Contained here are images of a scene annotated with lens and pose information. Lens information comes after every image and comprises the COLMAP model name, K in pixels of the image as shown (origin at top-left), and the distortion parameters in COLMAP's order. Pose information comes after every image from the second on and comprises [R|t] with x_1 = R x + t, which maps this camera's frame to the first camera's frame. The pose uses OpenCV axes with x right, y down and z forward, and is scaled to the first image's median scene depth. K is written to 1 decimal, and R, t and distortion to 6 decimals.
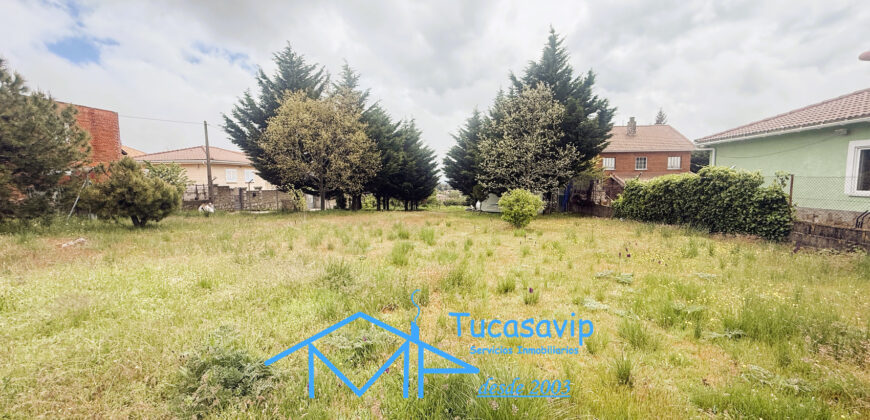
lens RADIAL K [[321.8, 0, 435.0], [0, 321.8, 210.0], [0, 0, 1]] dist [0.000226, 0.000008]
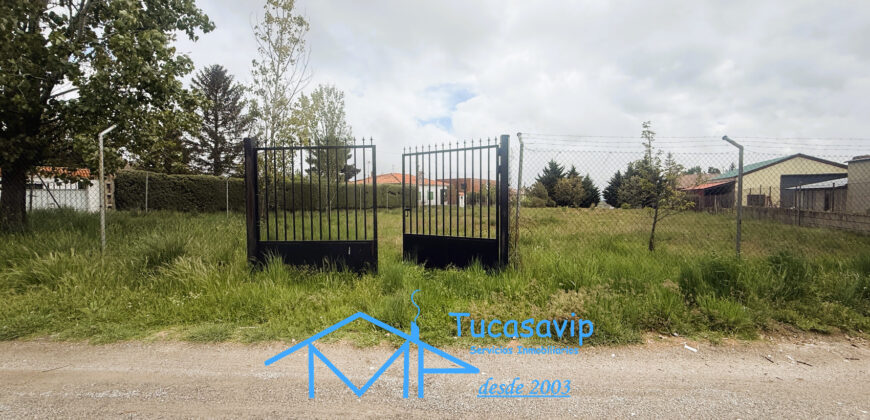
lens RADIAL K [[321.8, 0, 435.0], [0, 321.8, 210.0], [0, 0, 1]] dist [0.000226, 0.000008]
pose [[0.918865, 0.026235, -0.393700, -0.182575], [-0.043305, 0.998465, -0.034535, 0.127335], [0.392190, 0.048782, 0.918590, -1.772113]]
